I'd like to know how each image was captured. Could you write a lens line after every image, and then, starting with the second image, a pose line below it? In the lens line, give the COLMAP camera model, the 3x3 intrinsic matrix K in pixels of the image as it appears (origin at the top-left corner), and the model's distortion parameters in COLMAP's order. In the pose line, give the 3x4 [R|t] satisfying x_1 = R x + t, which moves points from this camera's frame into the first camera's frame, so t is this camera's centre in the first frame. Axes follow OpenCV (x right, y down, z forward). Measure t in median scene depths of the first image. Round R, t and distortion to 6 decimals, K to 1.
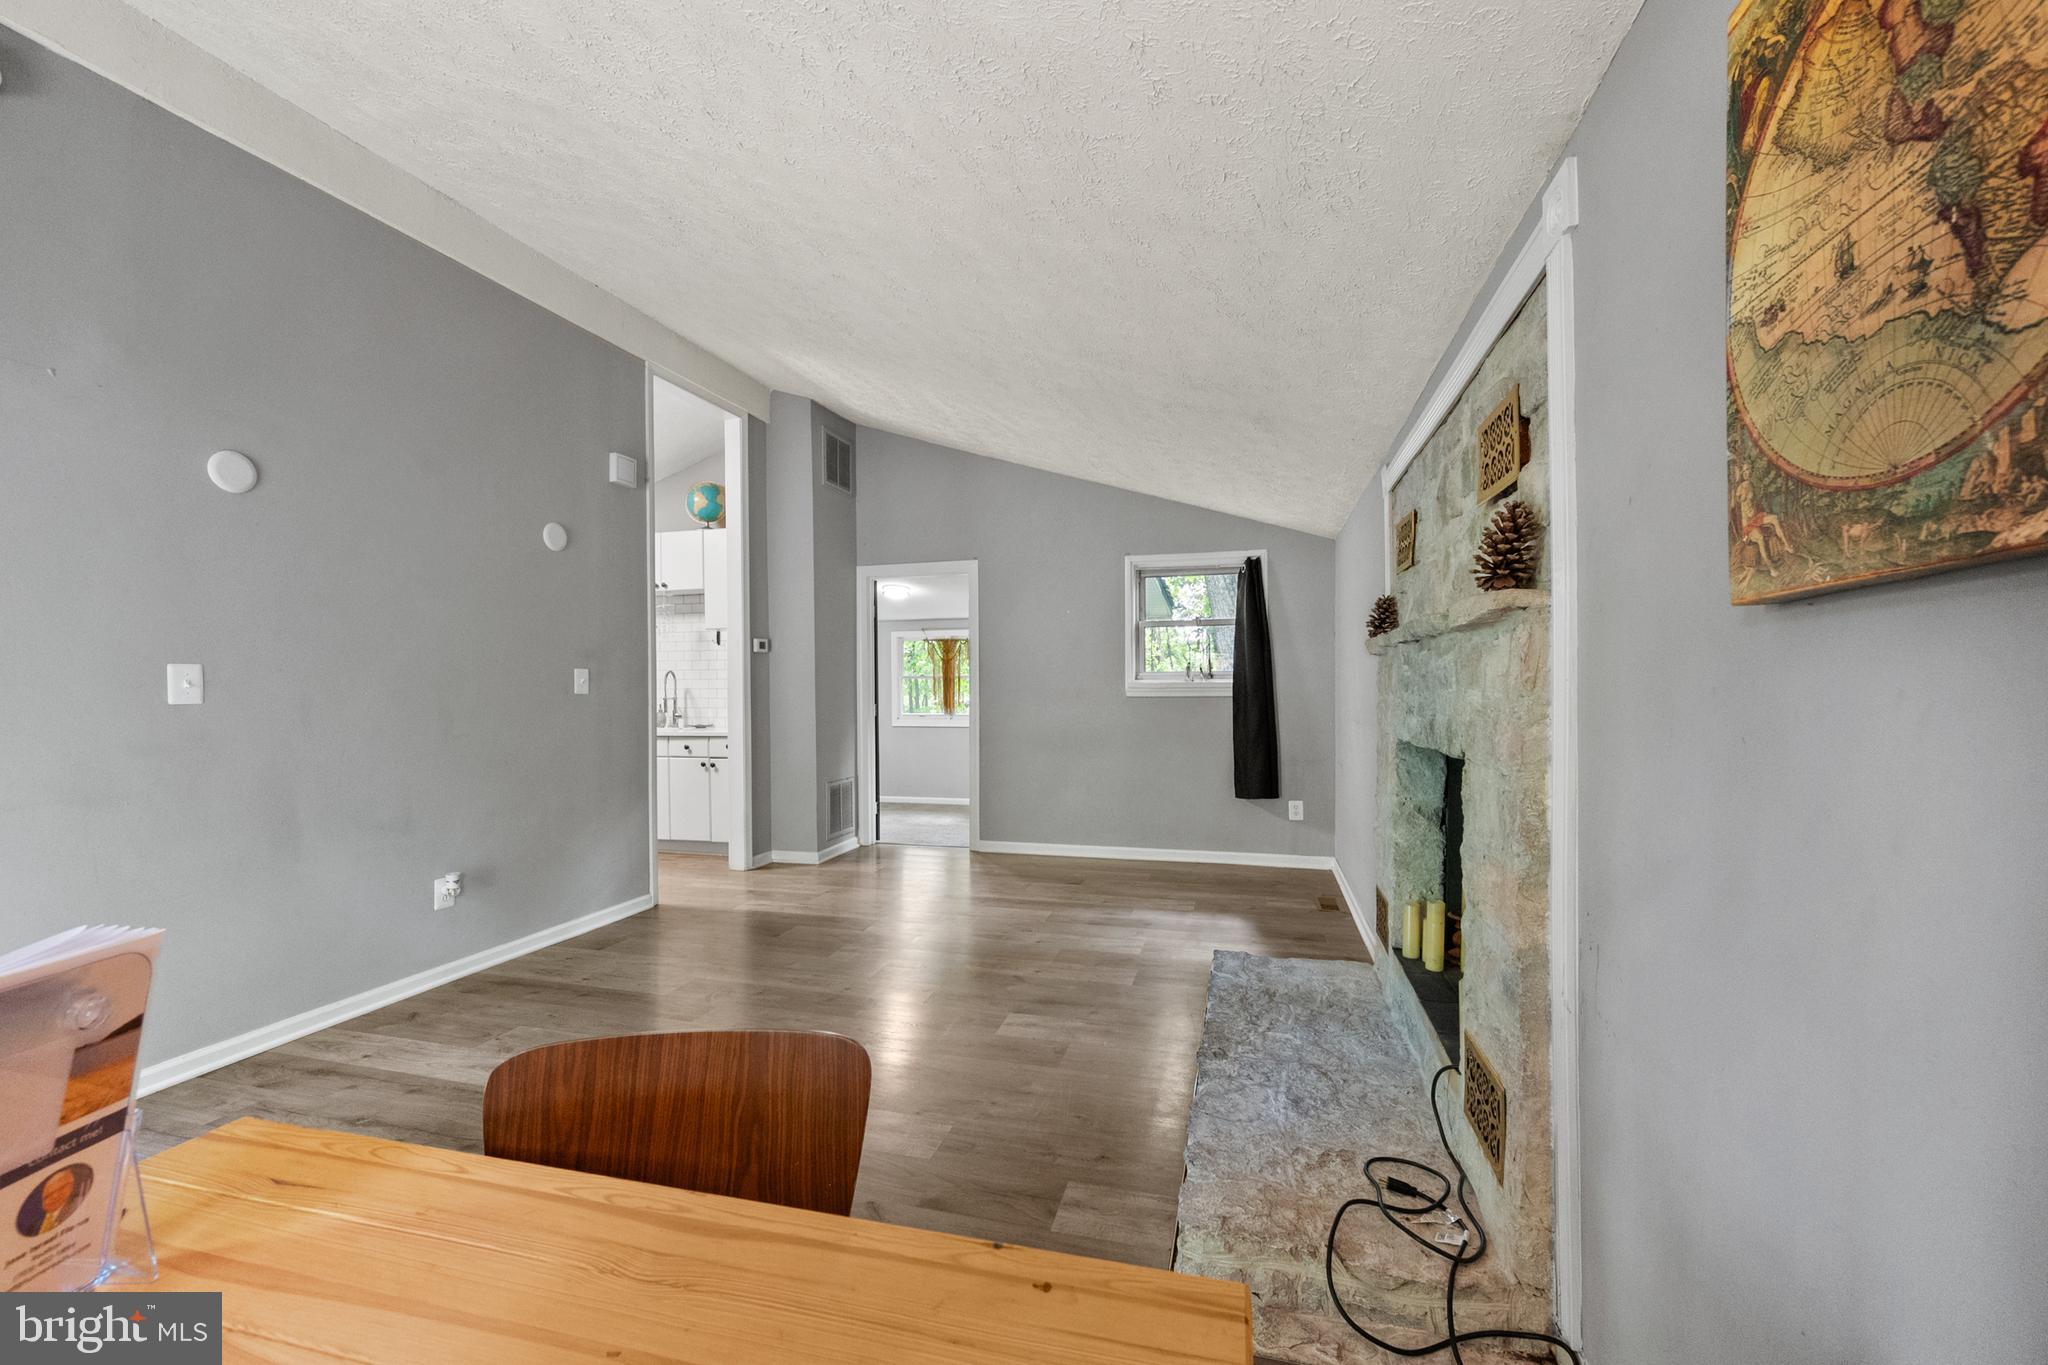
lens RADIAL K [[818.4, 0, 1027.9], [0, 818.4, 695.0], [0, 0, 1]] dist [-0.001388, -0.000133]
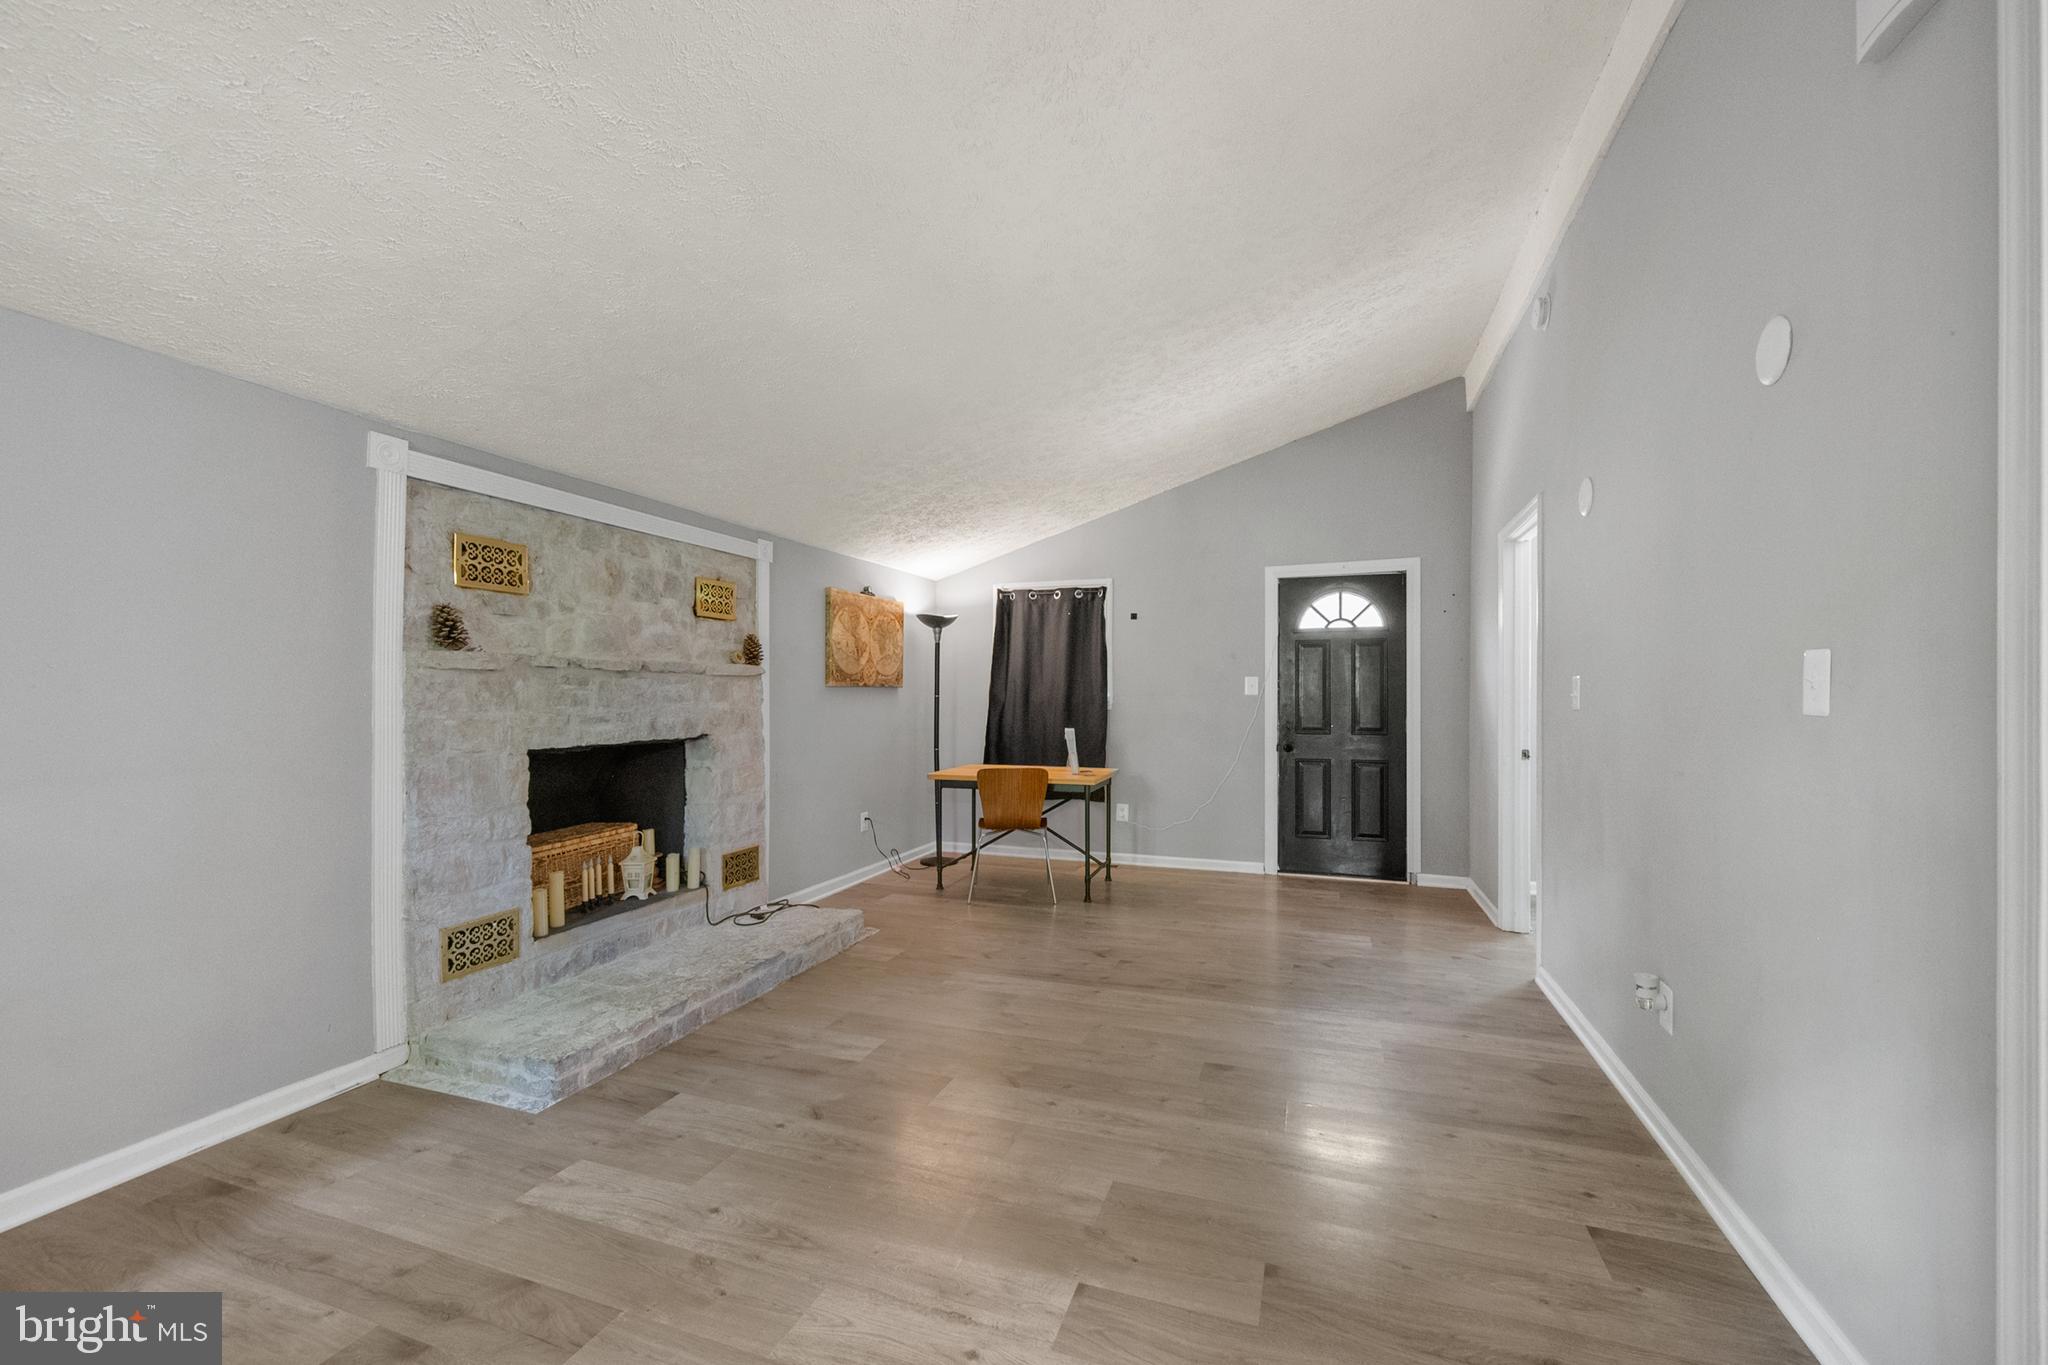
lens RADIAL K [[818.4, 0, 1027.9], [0, 818.4, 695.0], [0, 0, 1]] dist [-0.001388, -0.000133]
pose [[-0.997228, 0.006648, 0.074109, -0.276715], [0.007235, 0.999945, 0.007658, -0.022258], [-0.074054, 0.008173, -0.997221, 1.879780]]
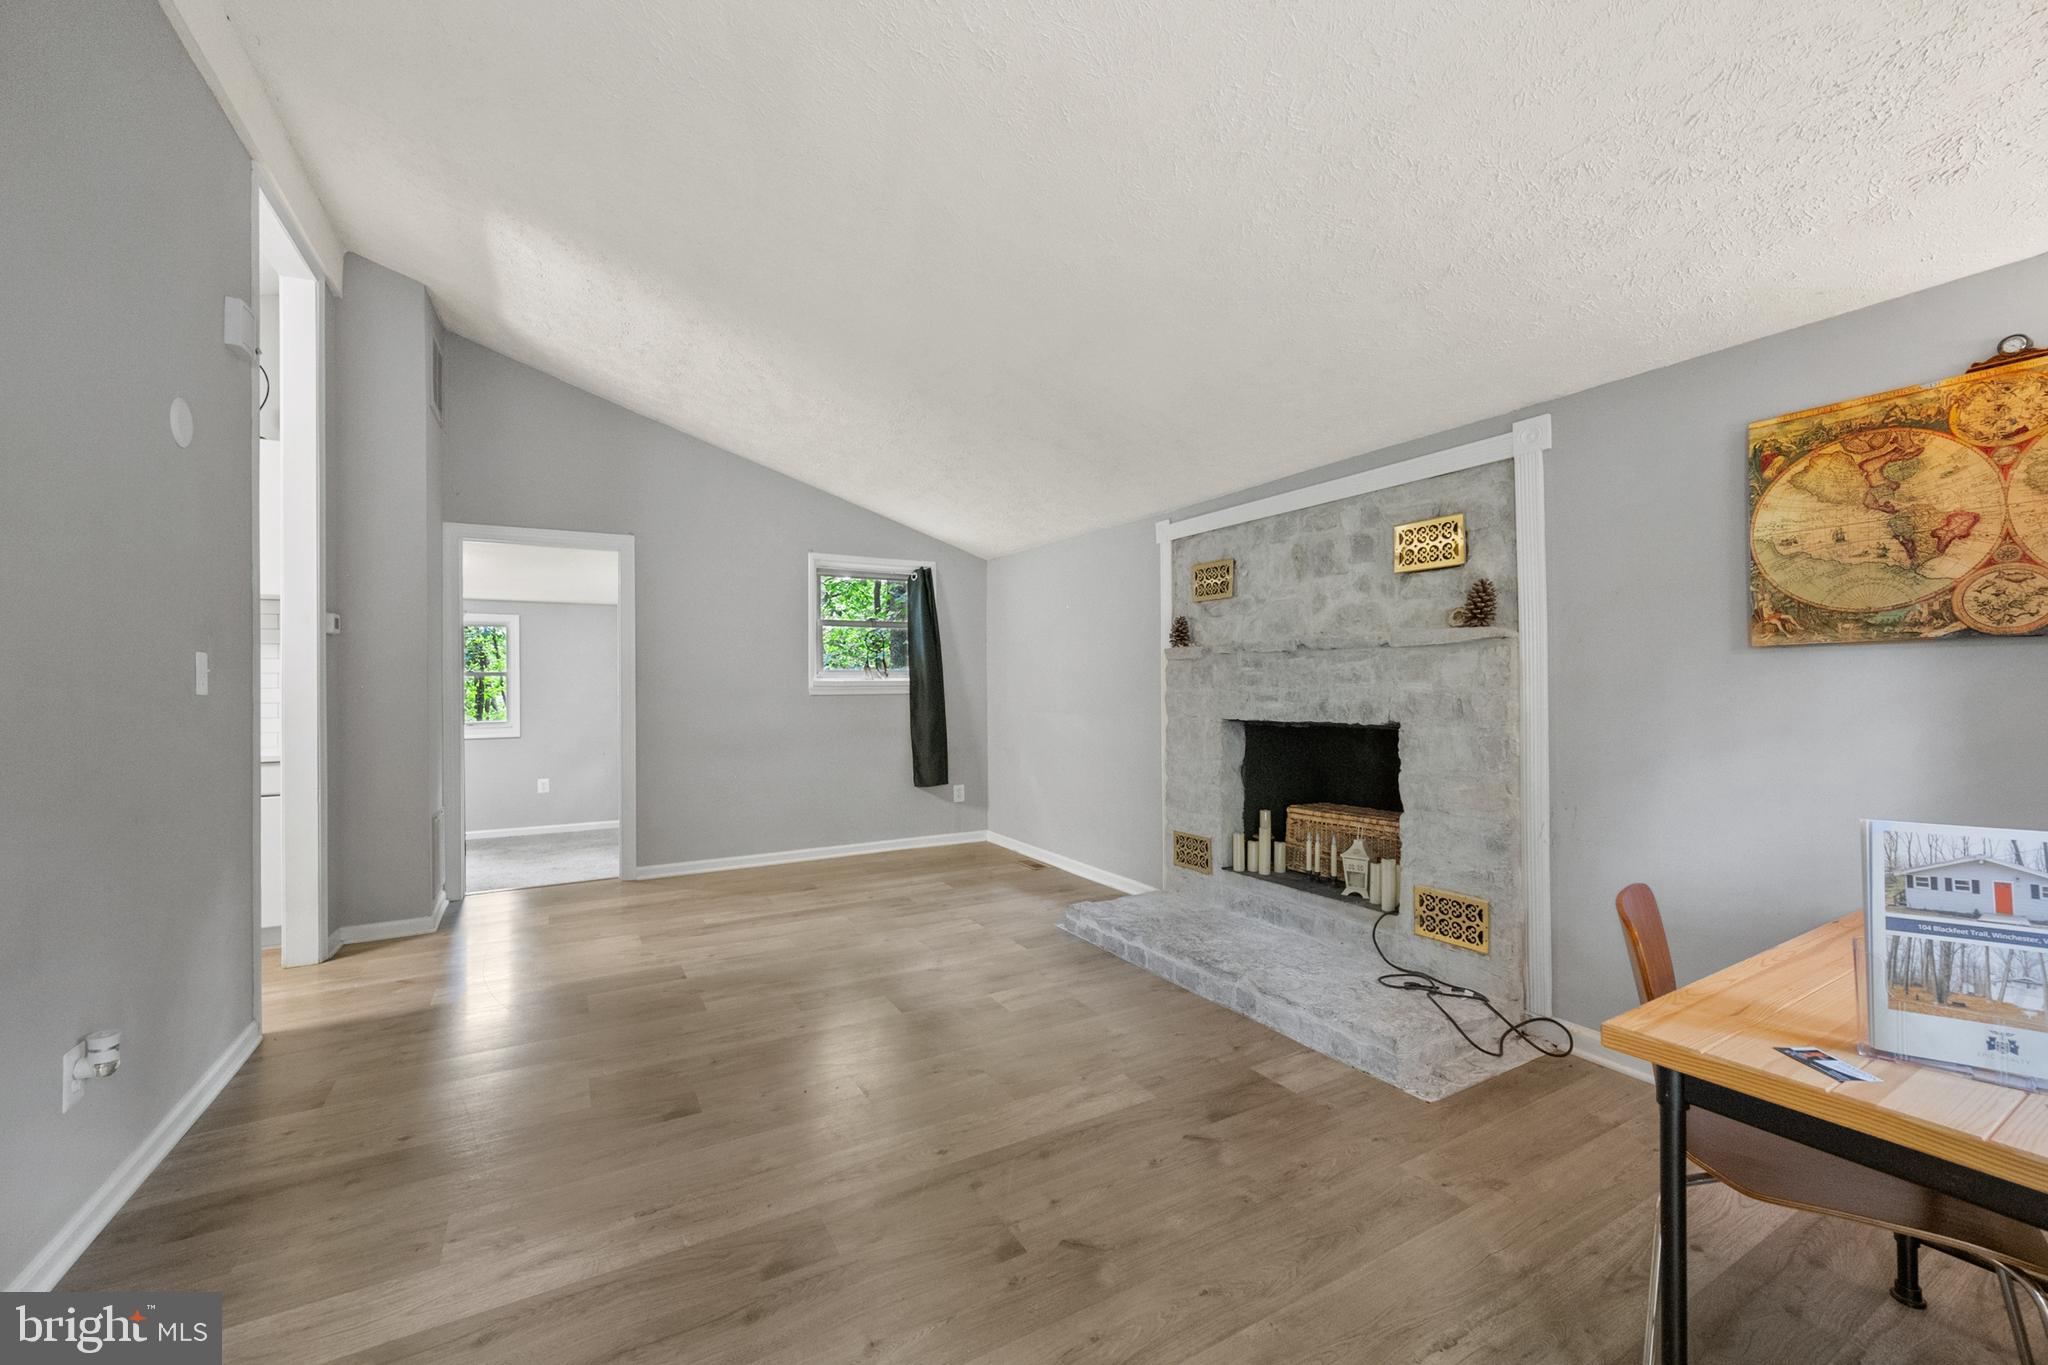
lens RADIAL K [[821.9, 0, 1024.0], [0, 821.9, 682.5], [0, 0, 1]] dist [-0.000080, -0.000073]
pose [[0.707241, 0.001003, 0.706972, -0.728178], [0.010855, 0.999866, -0.012277, 0.003553], [-0.706889, 0.016357, 0.707135, 0.217888]]
